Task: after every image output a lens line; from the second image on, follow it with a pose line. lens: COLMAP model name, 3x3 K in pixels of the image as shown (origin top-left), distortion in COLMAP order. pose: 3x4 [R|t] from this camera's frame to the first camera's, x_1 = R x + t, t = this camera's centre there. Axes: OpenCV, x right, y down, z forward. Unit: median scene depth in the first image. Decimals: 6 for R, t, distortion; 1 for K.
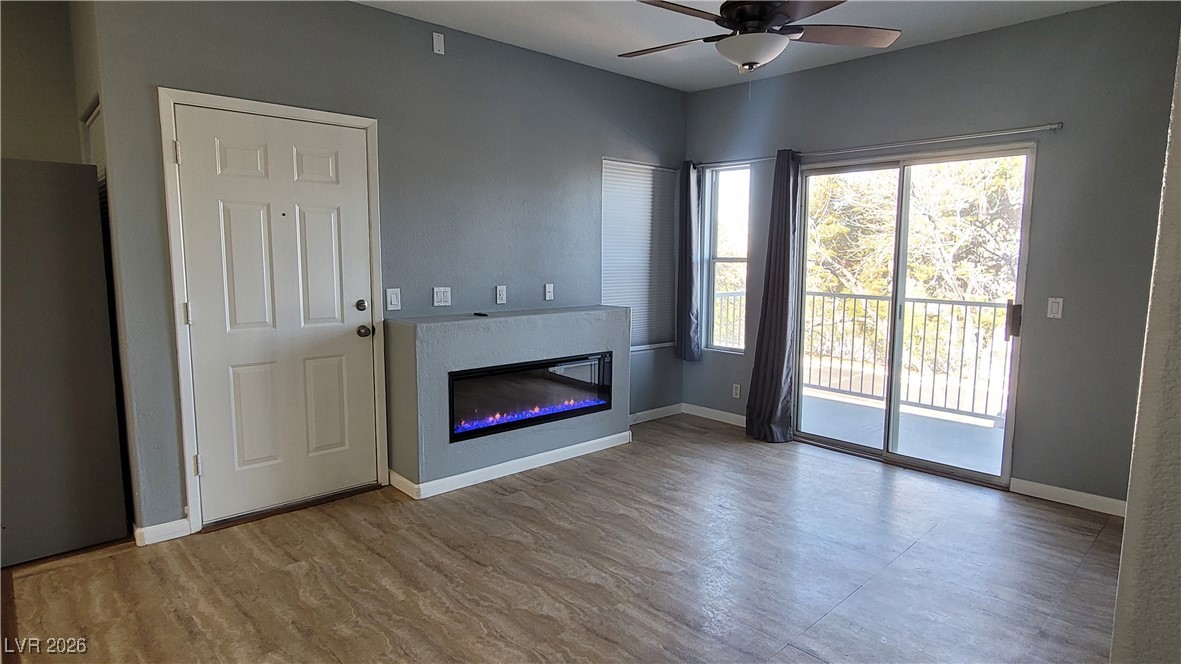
lens RADIAL K [[637.7, 0, 586.3], [0, 637.7, 330.6], [0, 0, 1]] dist [-0.006178, 0.000318]
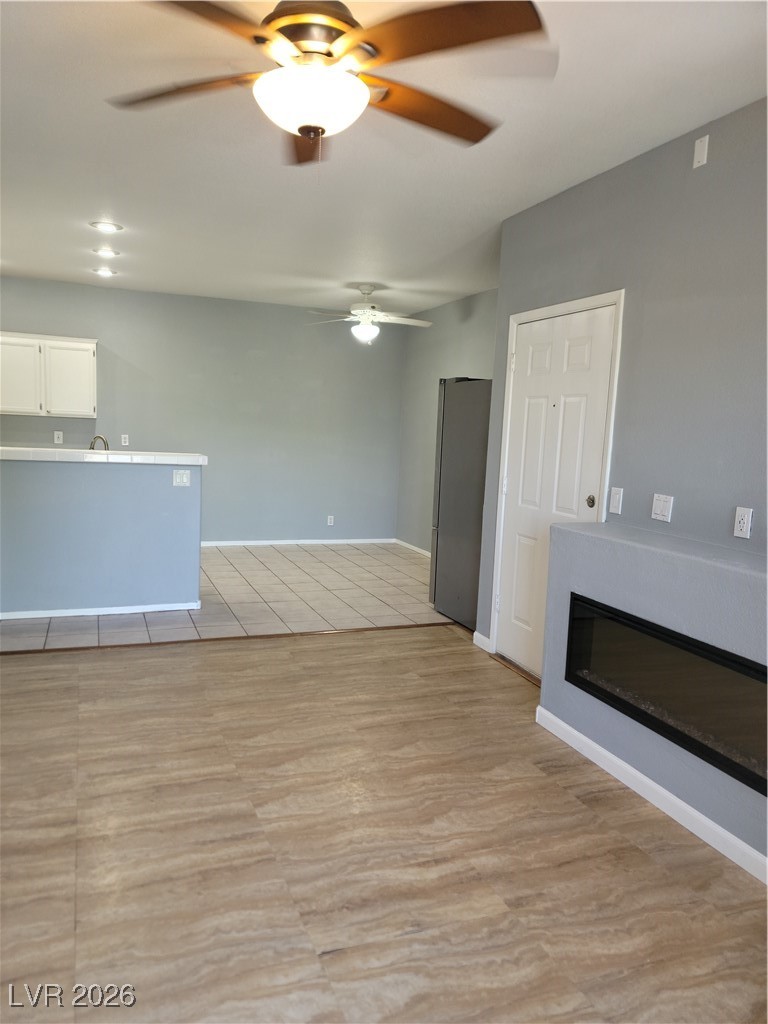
lens RADIAL K [[748.2, 0, 356.6], [0, 748.2, 510.9], [0, 0, 1]] dist [0.061920, -0.015921]
pose [[-0.392743, 0.087523, -0.915474, 0.781235], [-0.148195, 0.976428, 0.156927, -0.149047], [0.907630, 0.197300, -0.370515, 1.127801]]
